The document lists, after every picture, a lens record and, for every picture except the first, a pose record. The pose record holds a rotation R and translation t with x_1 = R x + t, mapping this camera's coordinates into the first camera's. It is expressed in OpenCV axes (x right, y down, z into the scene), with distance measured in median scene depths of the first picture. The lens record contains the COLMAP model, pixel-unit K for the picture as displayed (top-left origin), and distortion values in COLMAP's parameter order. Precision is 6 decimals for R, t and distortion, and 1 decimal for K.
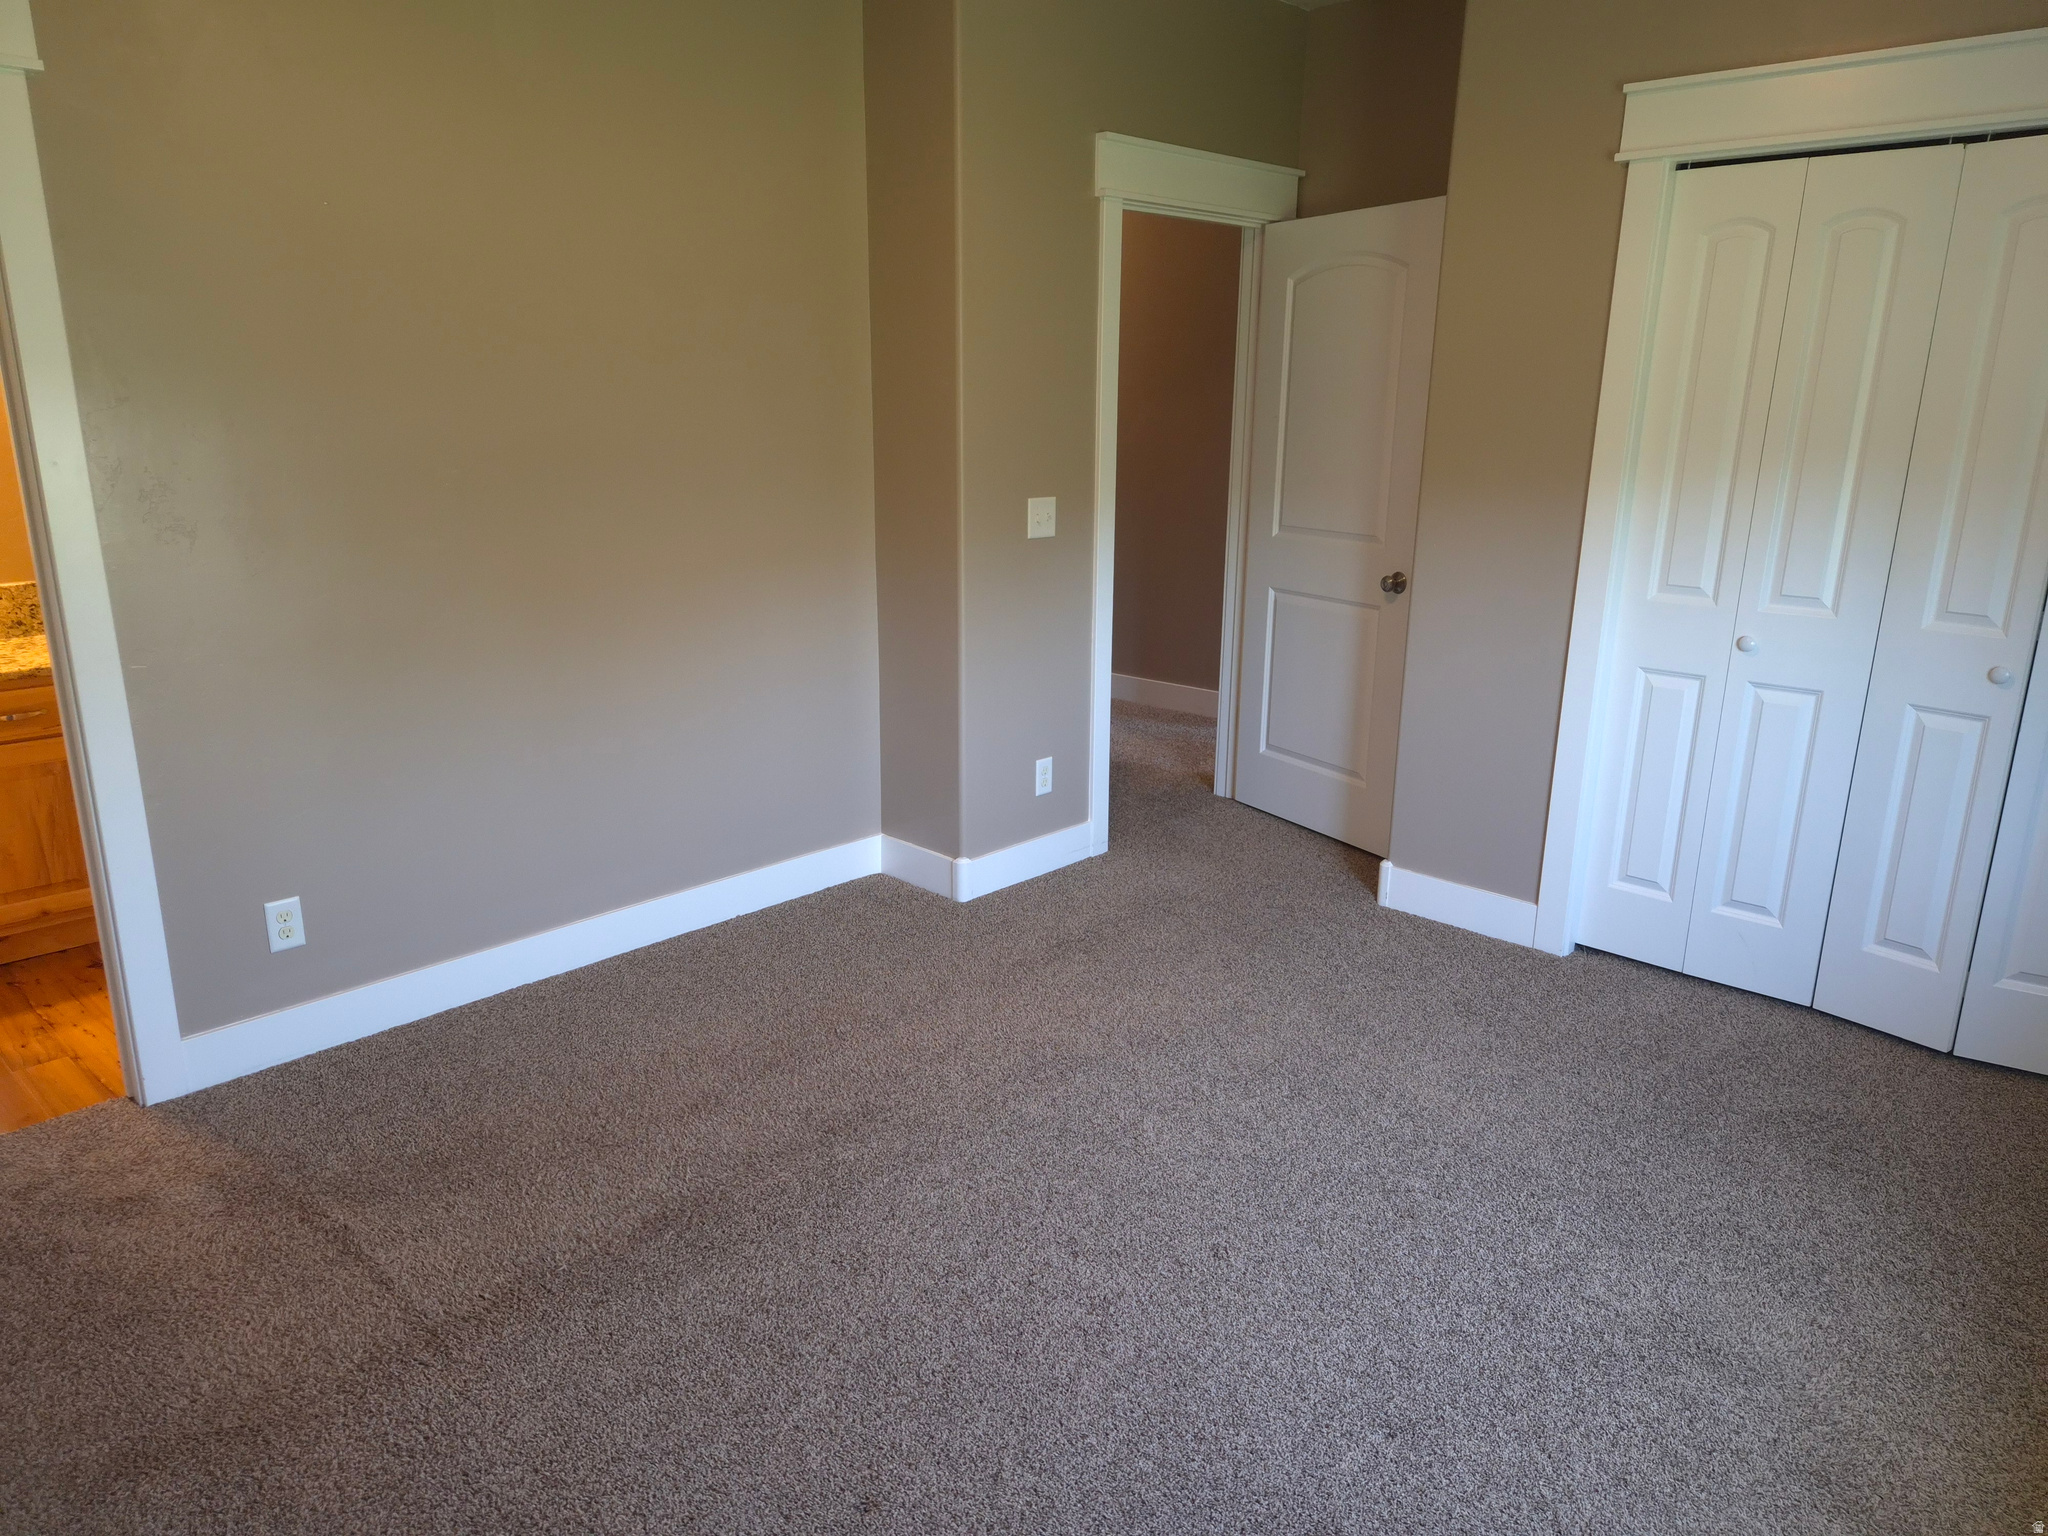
lens RADIAL K [[1372.4, 0, 1031.7], [0, 1372.4, 764.0], [0, 0, 1]] dist [0.064650, -0.054040]
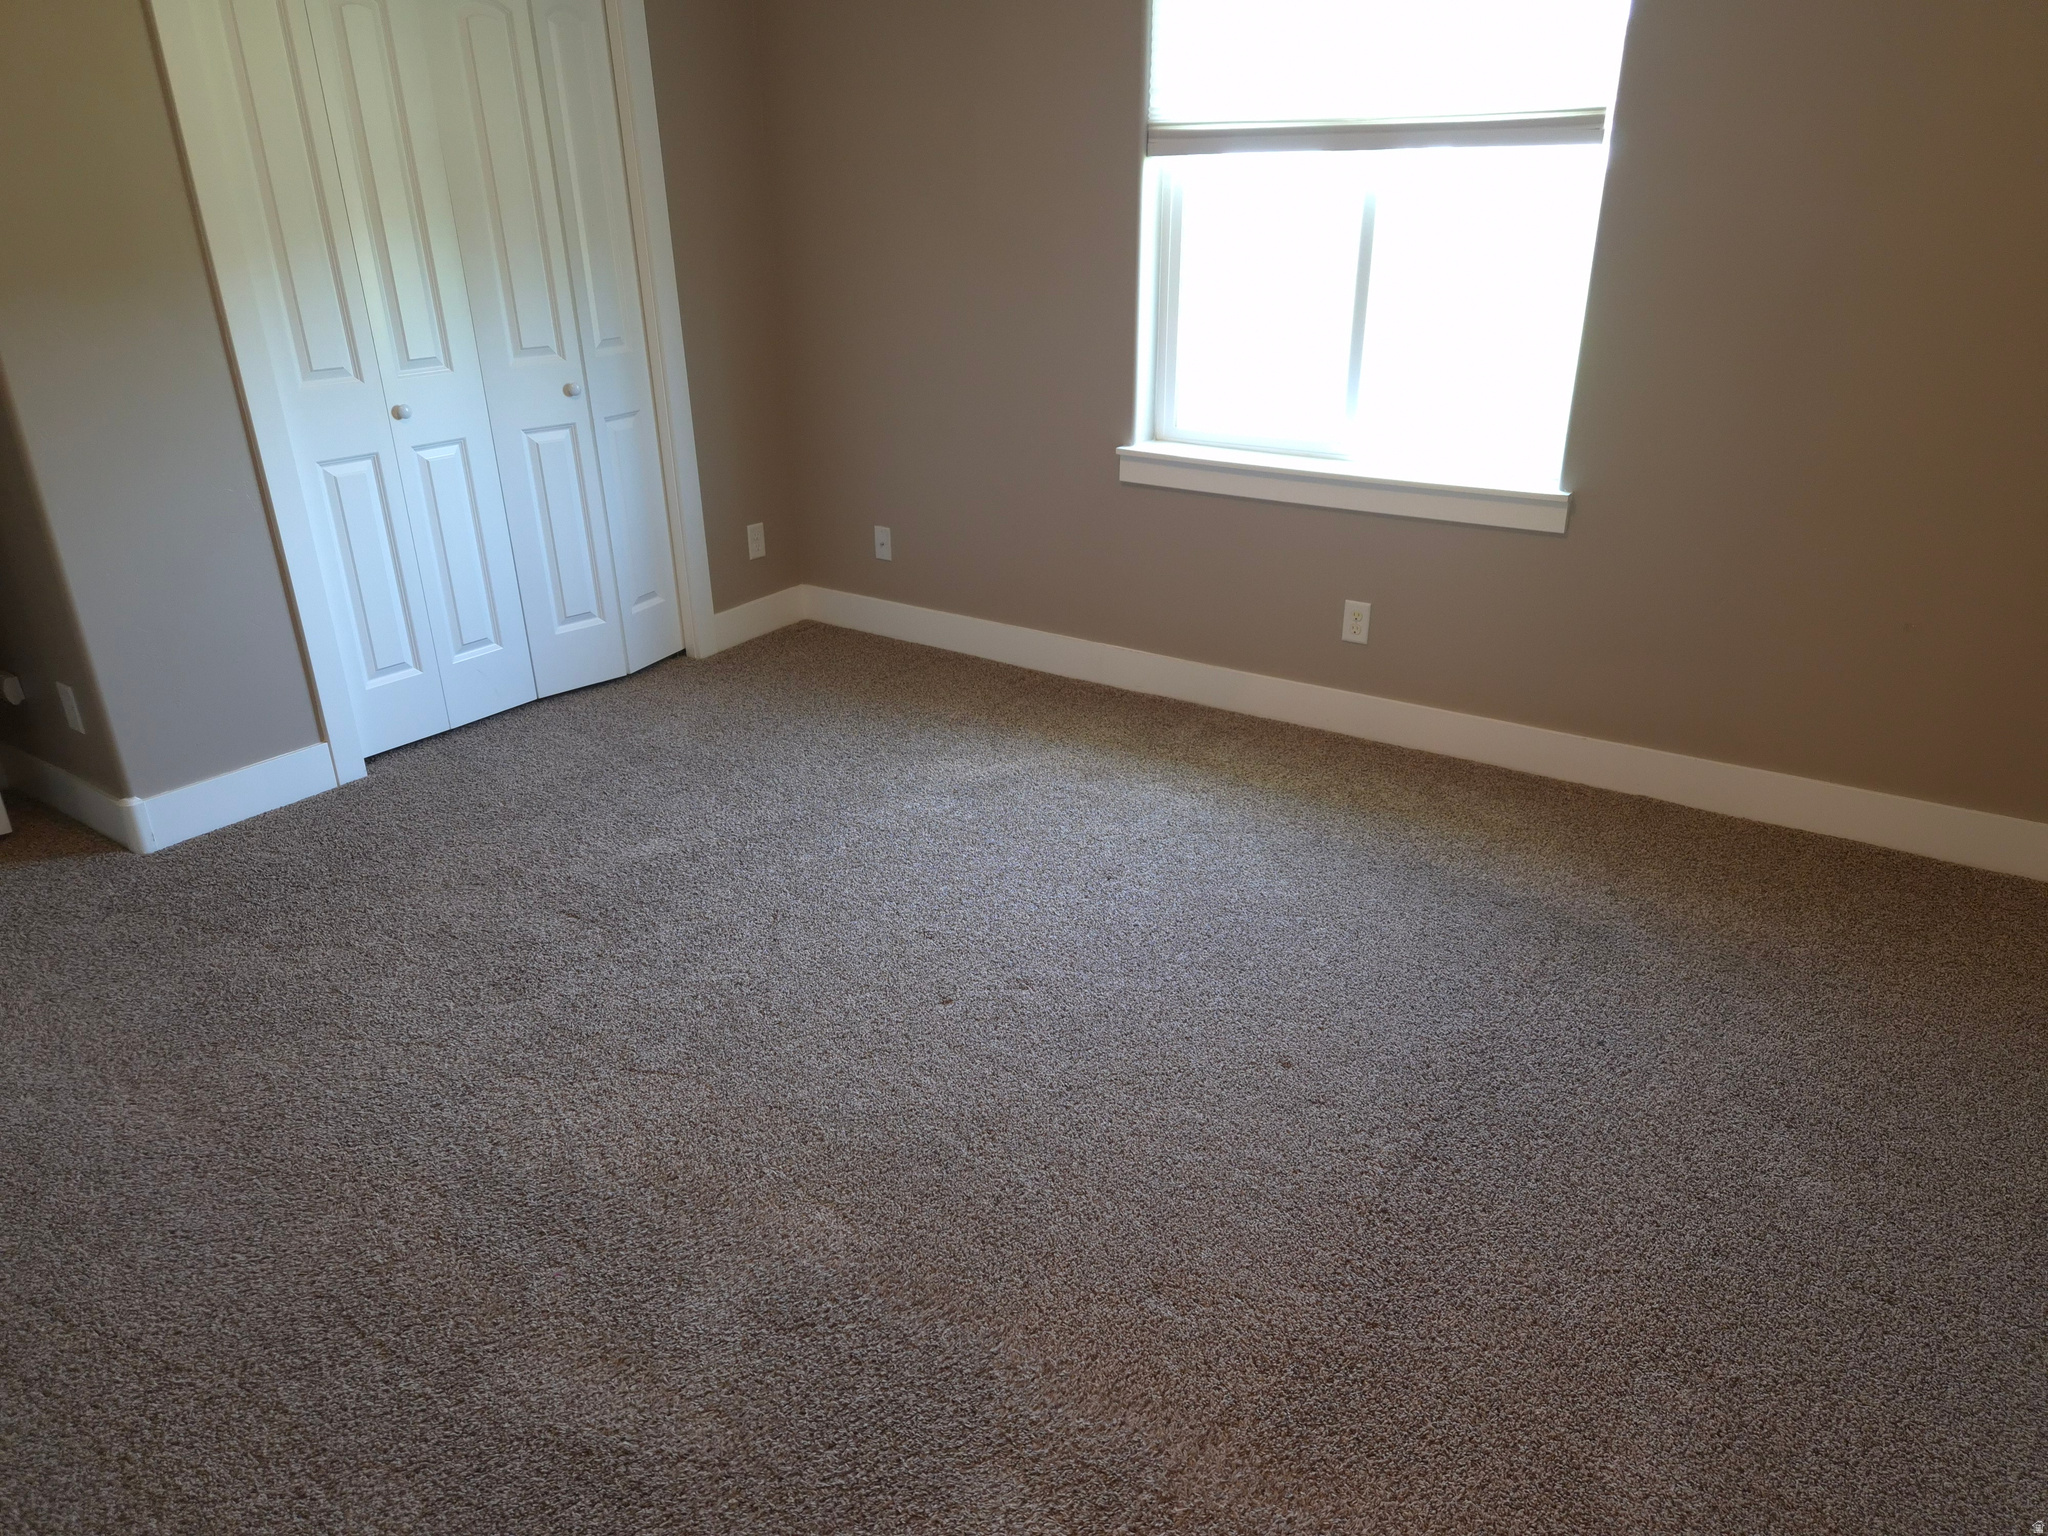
lens RADIAL K [[1372.4, 0, 1036.7], [0, 1372.4, 780.7], [0, 0, 1]] dist [0.064650, -0.054040]
pose [[-0.150493, -0.404676, 0.901992, -0.631784], [0.262542, 0.863262, 0.431104, -0.172670], [-0.953113, 0.301689, -0.023670, 0.638160]]
